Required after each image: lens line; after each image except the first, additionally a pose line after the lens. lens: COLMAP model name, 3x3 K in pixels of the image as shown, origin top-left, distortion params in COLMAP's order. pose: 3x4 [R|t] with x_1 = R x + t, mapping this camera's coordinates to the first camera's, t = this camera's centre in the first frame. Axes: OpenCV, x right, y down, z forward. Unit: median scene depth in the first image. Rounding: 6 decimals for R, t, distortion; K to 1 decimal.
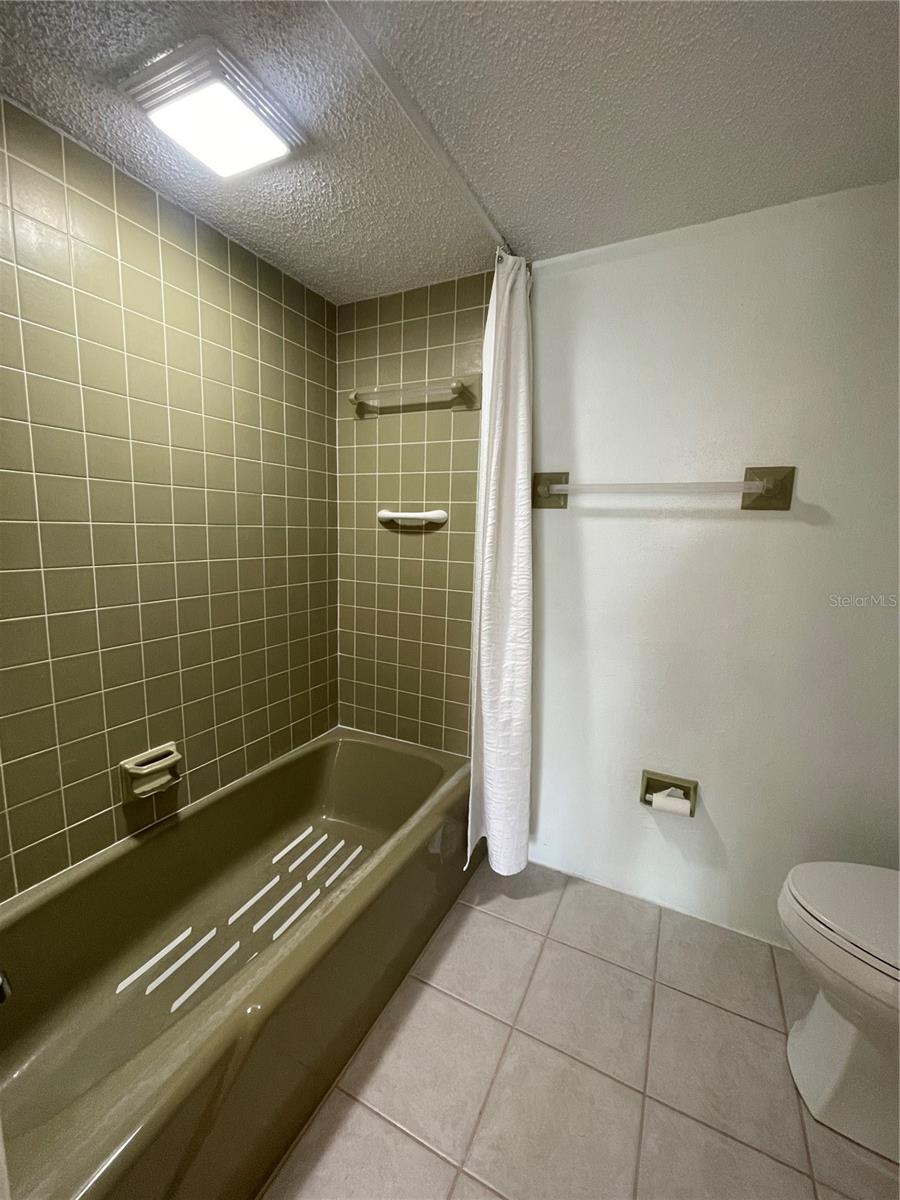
lens RADIAL K [[485.5, 0, 444.0], [0, 485.5, 595.9], [0, 0, 1]] dist [-0.001165, -0.000487]
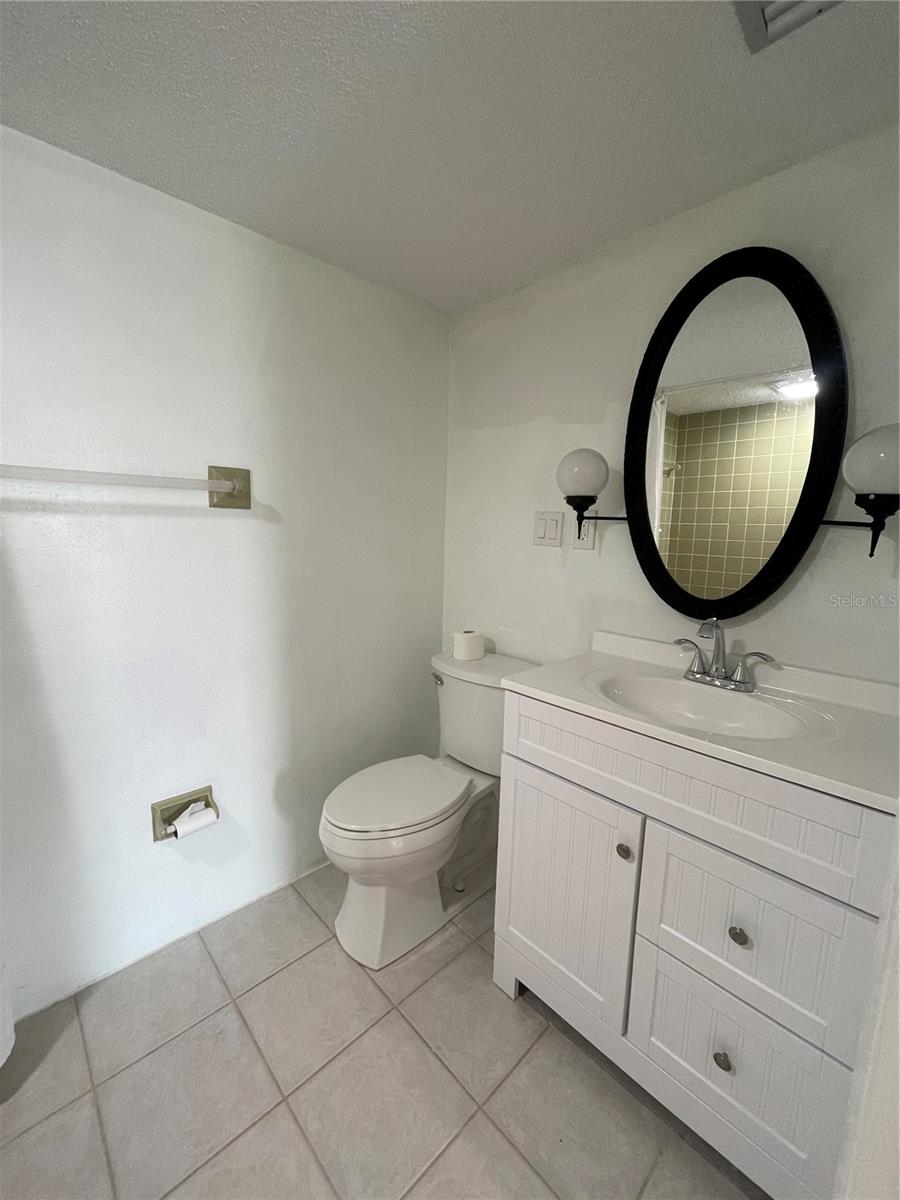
lens RADIAL K [[485.5, 0, 444.4], [0, 485.5, 602.2], [0, 0, 1]] dist [-0.001165, -0.000487]
pose [[0.335482, -0.159738, 0.928405, -0.192824], [0.129120, 0.984015, 0.122648, -0.045447], [-0.933156, 0.078730, 0.350744, 0.212896]]
